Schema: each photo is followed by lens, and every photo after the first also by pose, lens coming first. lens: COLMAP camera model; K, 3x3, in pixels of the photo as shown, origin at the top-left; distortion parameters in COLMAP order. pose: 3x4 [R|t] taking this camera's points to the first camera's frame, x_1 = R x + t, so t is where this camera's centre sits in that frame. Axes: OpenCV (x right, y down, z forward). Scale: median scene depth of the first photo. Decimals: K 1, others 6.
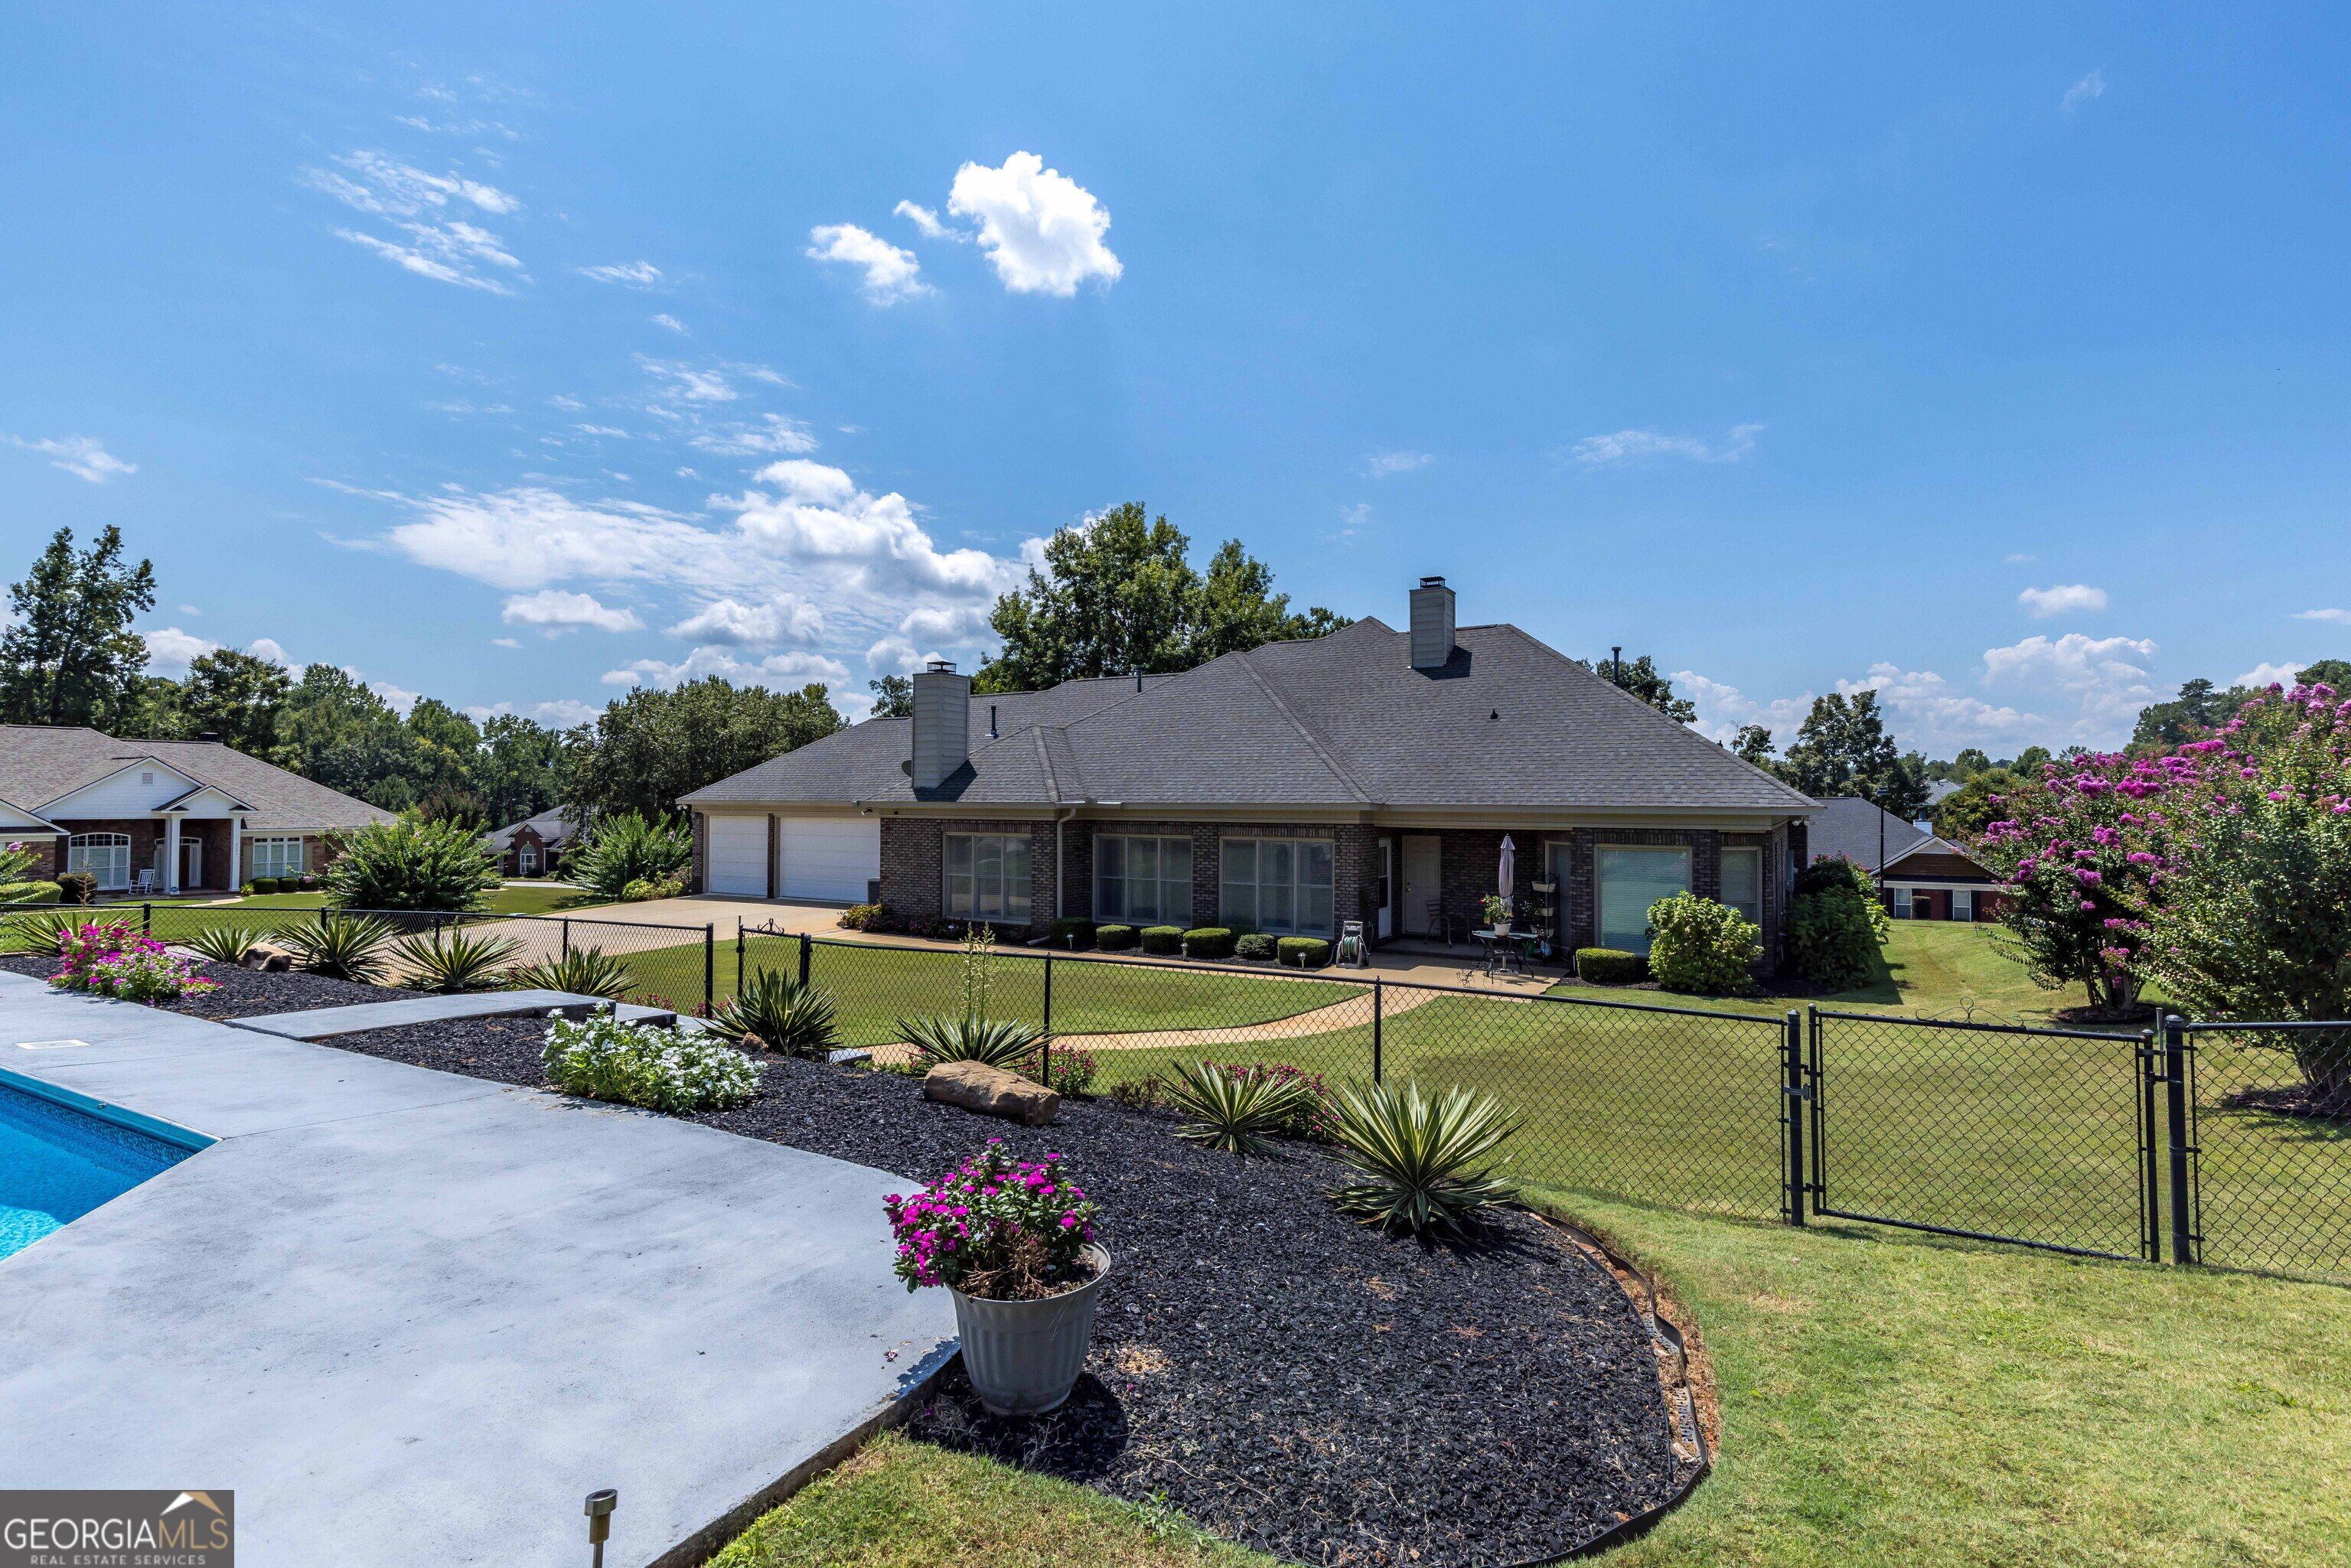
lens RADIAL K [[1082.6, 0, 1202.6], [0, 1082.6, 780.9], [0, 0, 1]] dist [0.007107, -0.000680]
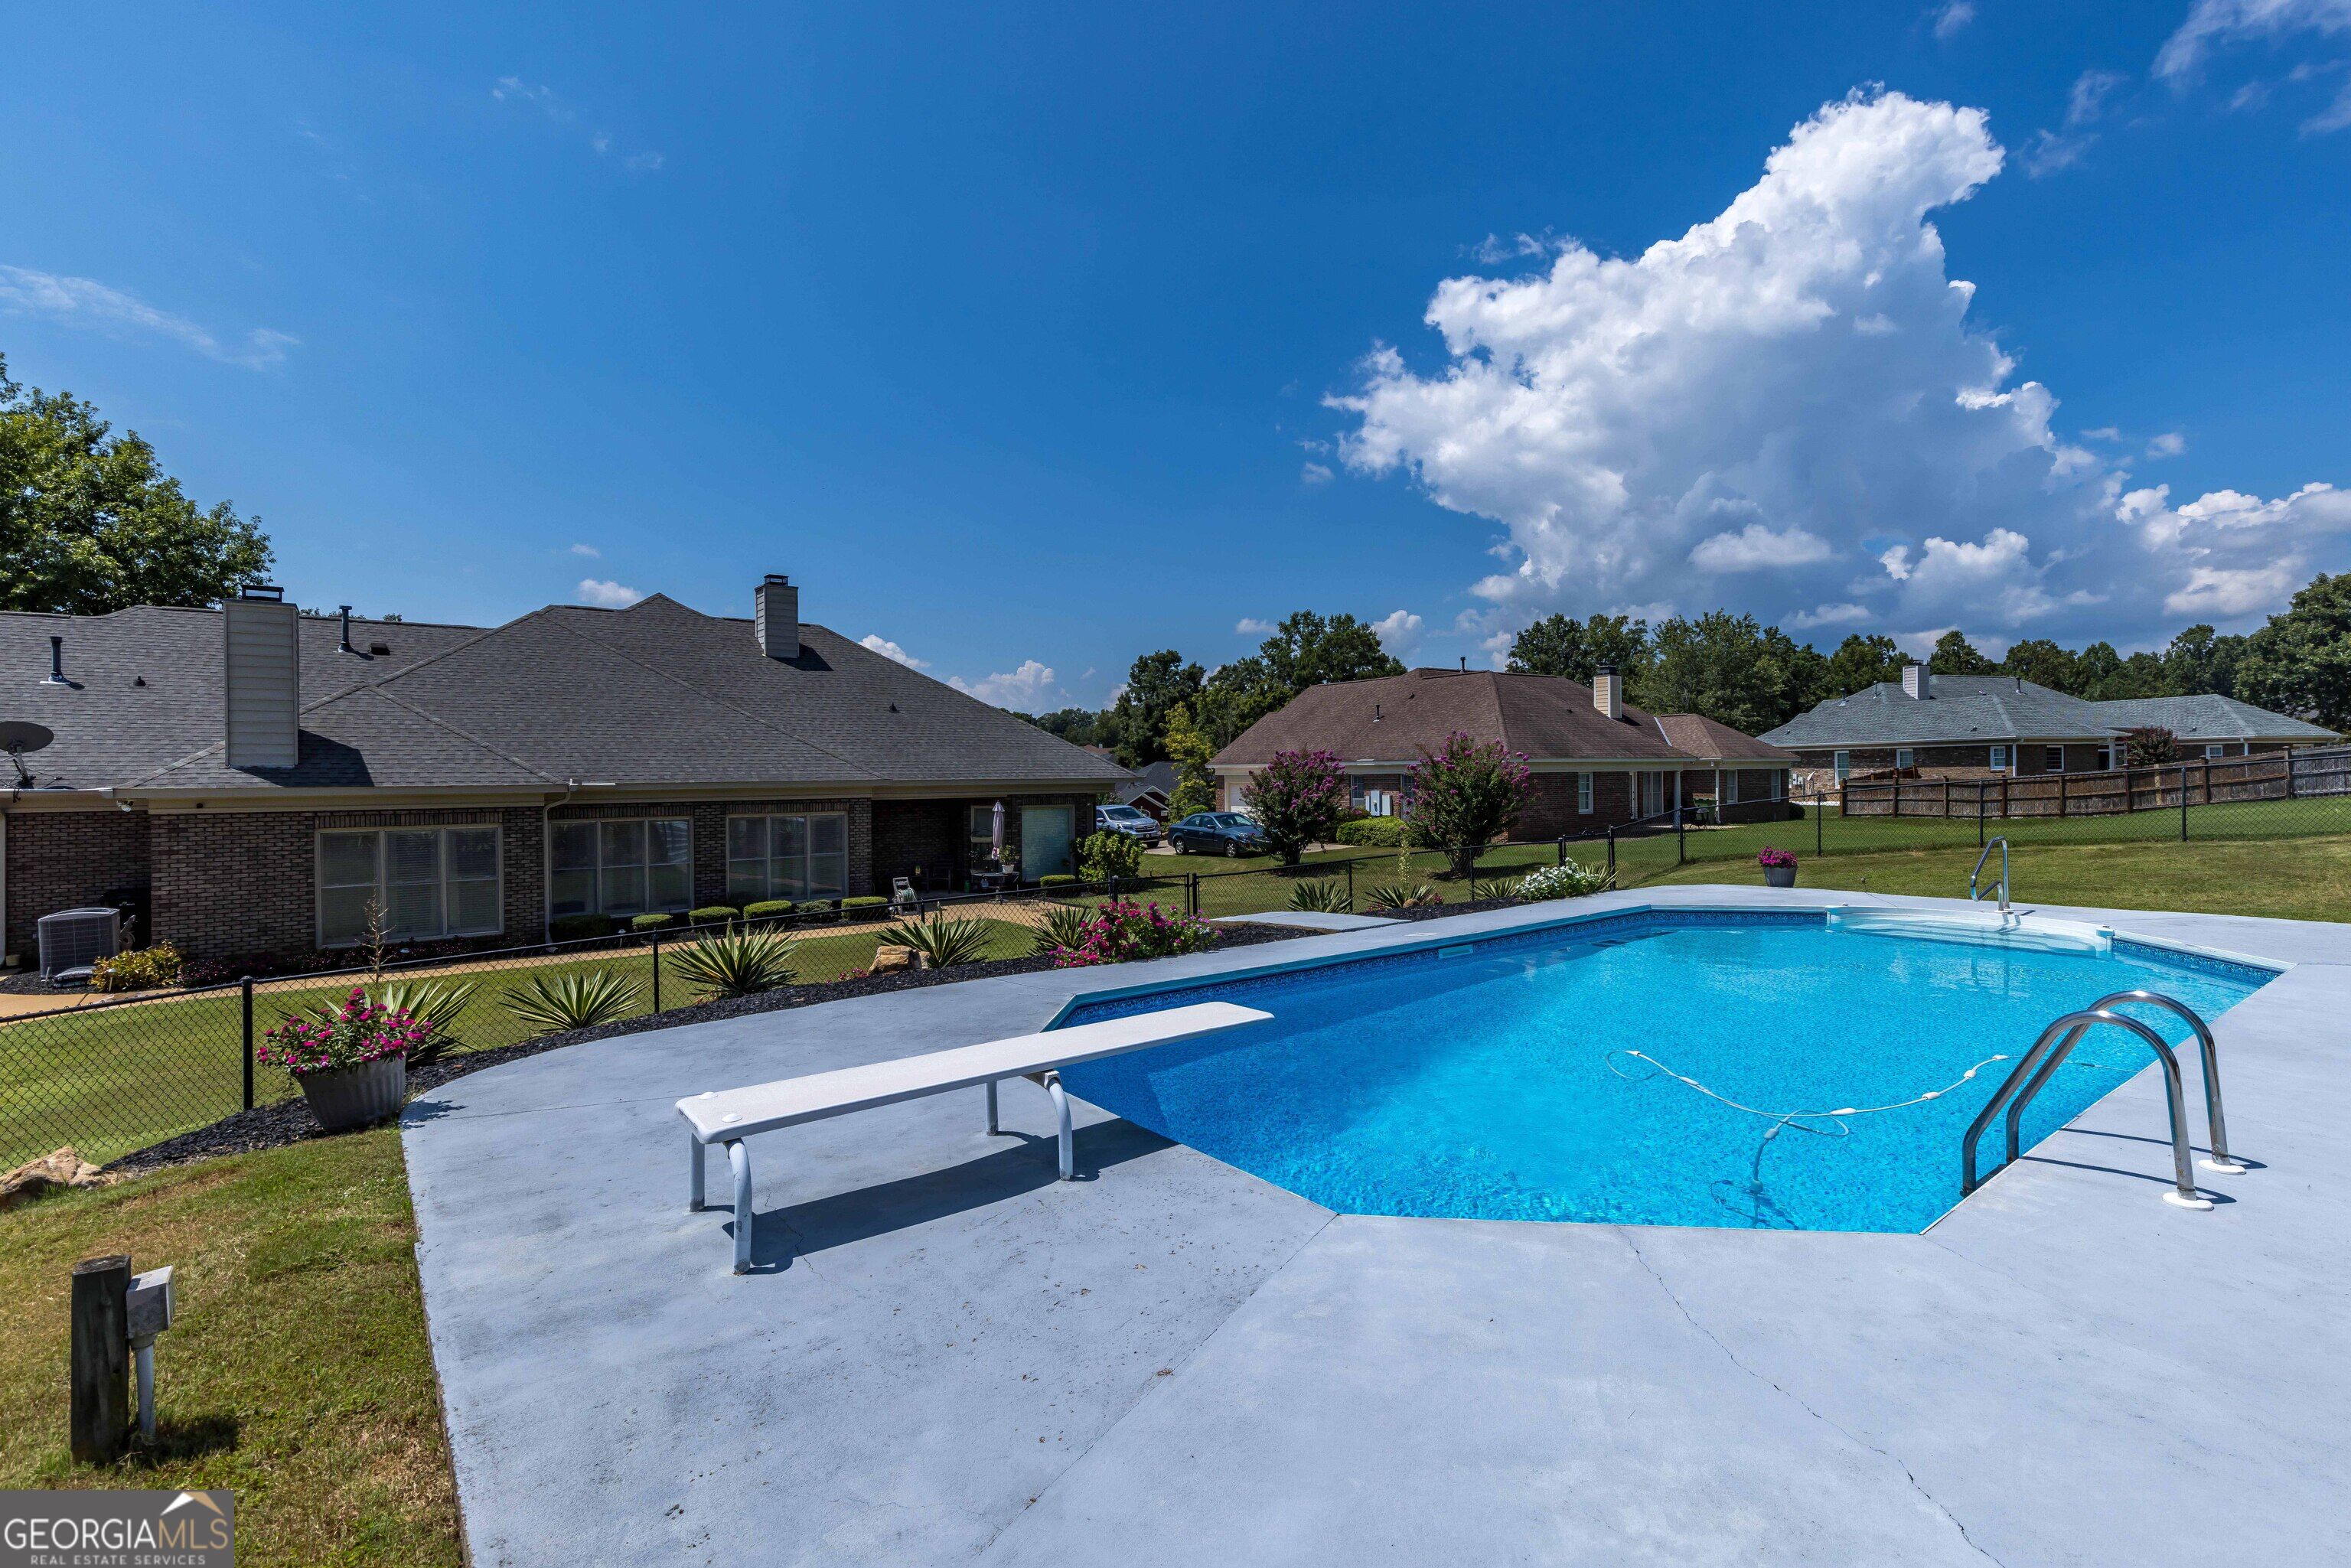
lens RADIAL K [[1083.7, 0, 1198.4], [0, 1083.7, 781.4], [0, 0, 1]] dist [0.008812, 0.000172]
pose [[0.384038, -0.014849, 0.923198, -0.588553], [-0.008101, 0.999778, 0.019451, -0.002860], [-0.923282, -0.014949, 0.383832, 0.157886]]
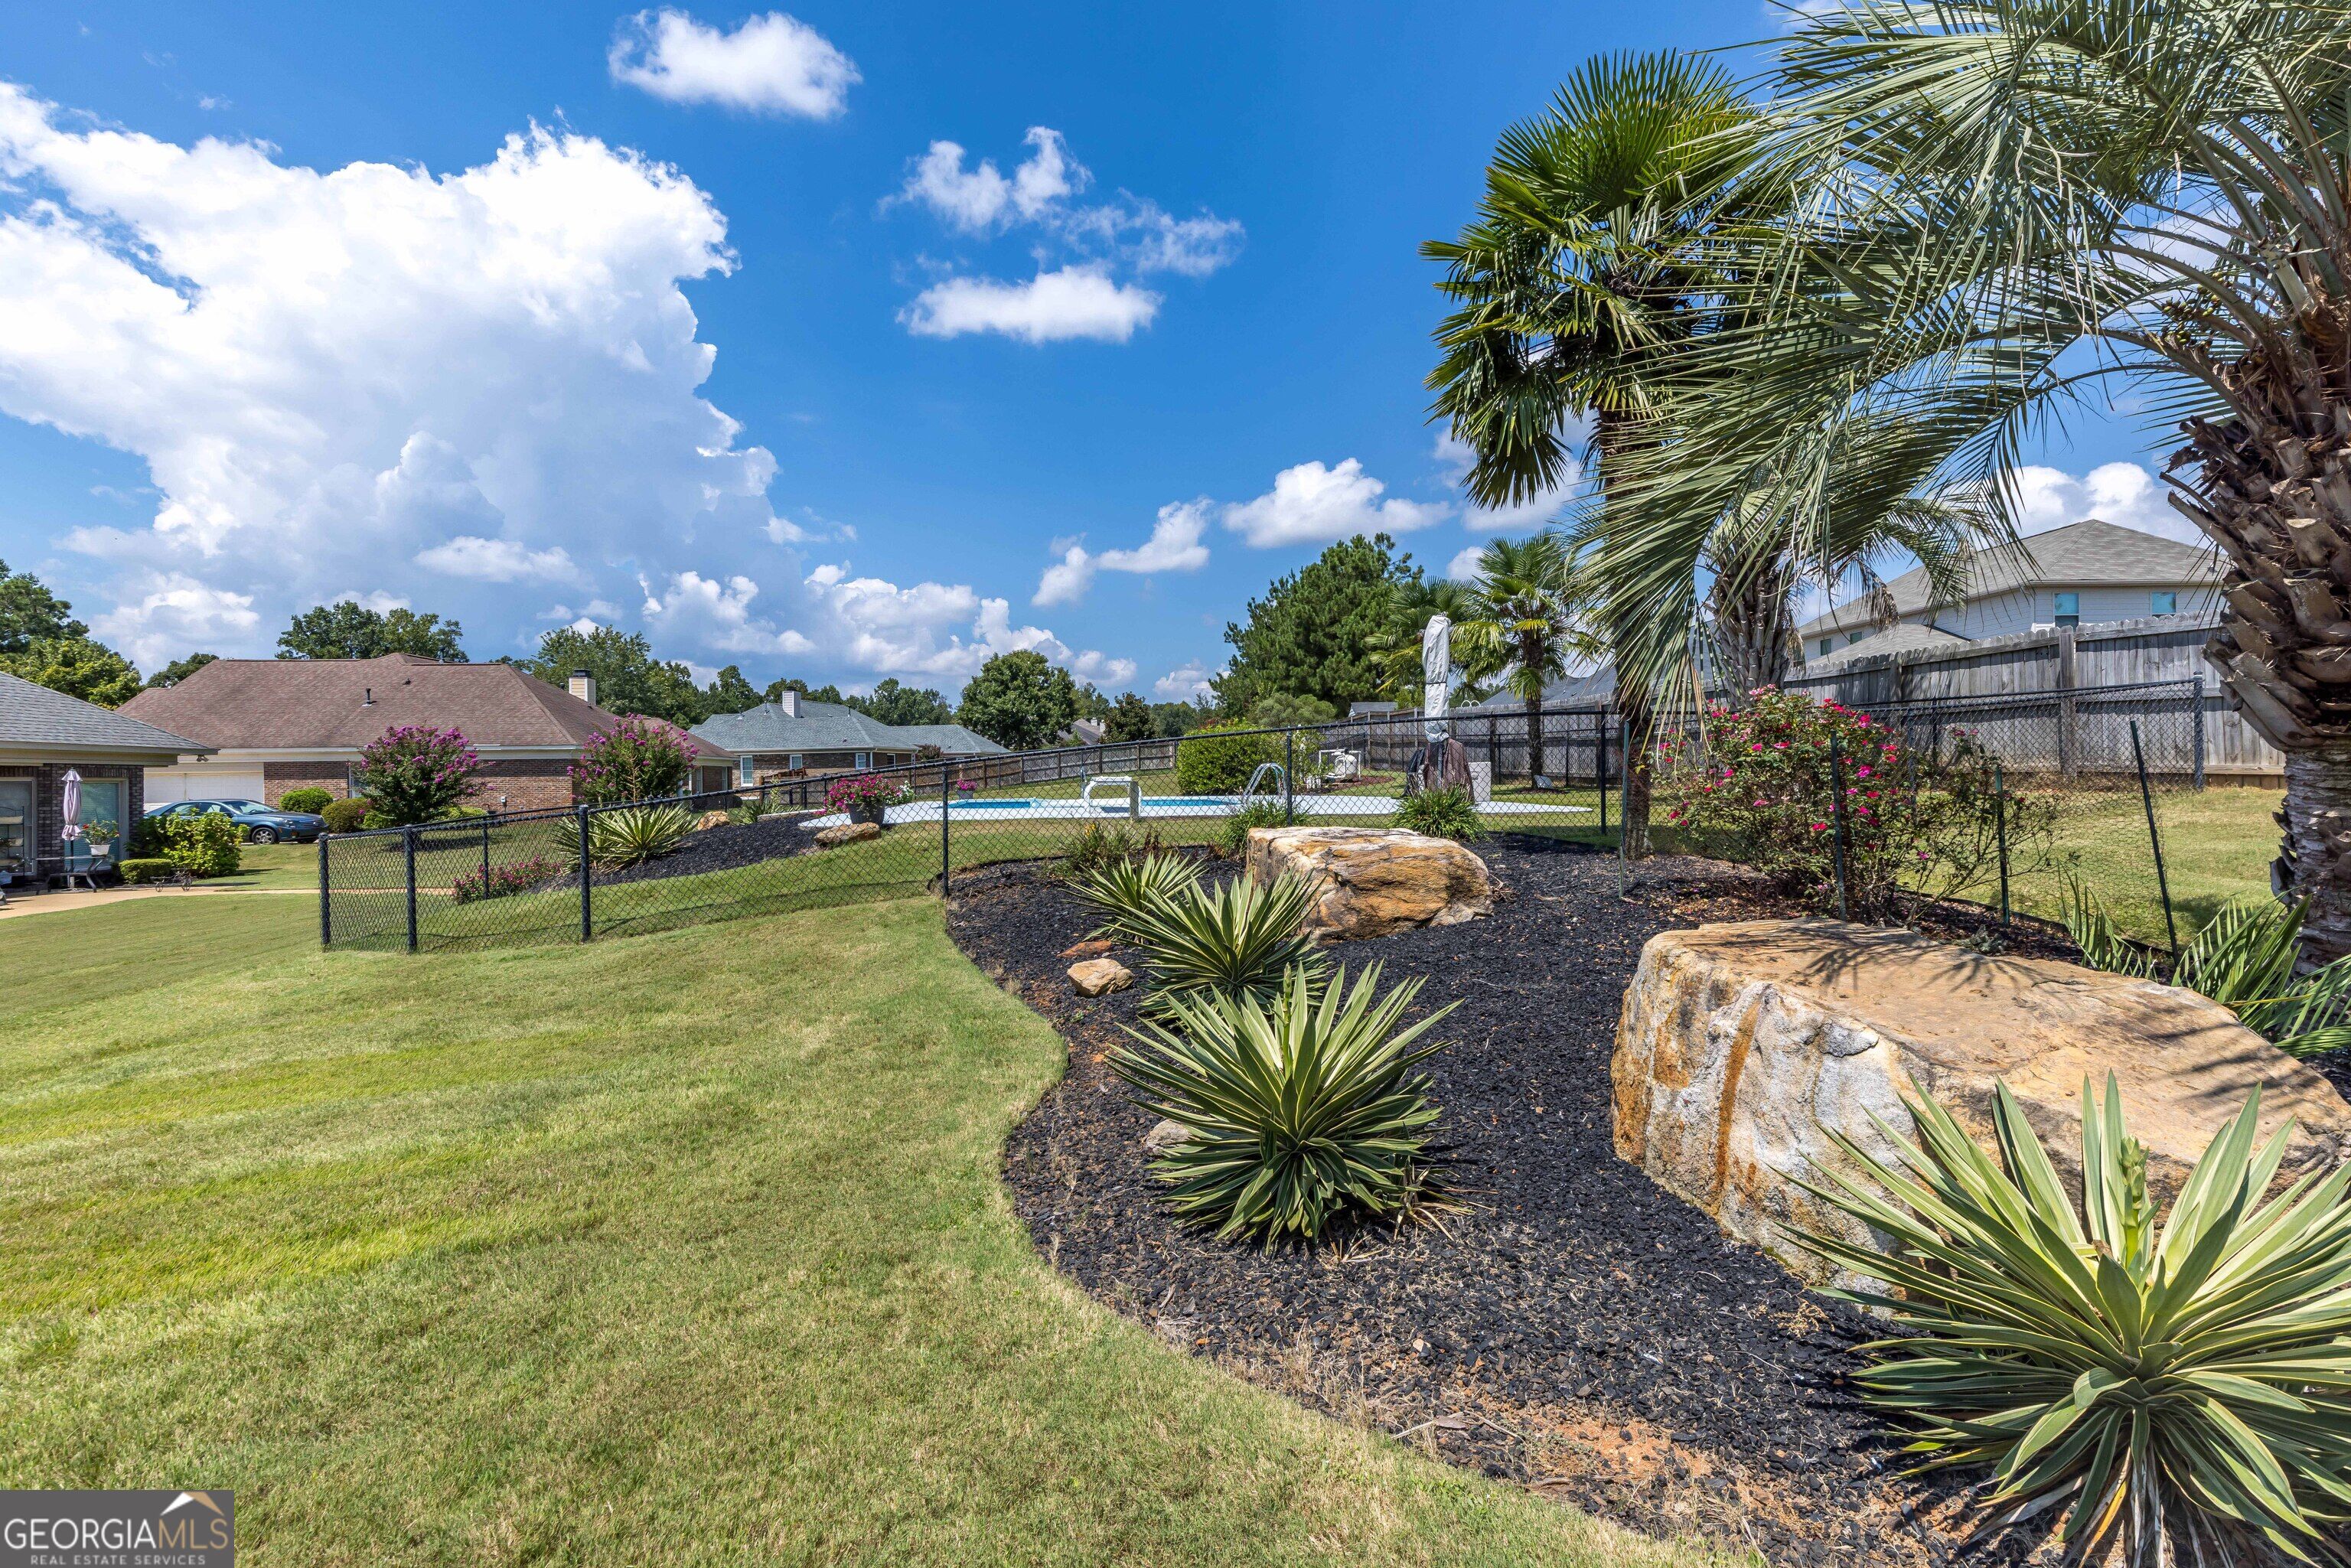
lens RADIAL K [[1094.5, 0, 1201.0], [0, 1094.5, 784.0], [0, 0, 1]] dist [0.010448, -0.000167]
pose [[-0.599493, 0.000734, 0.800380, -0.888870], [-0.007470, 0.999951, -0.006512, 0.042846], [-0.800345, -0.009883, -0.599458, 0.497287]]
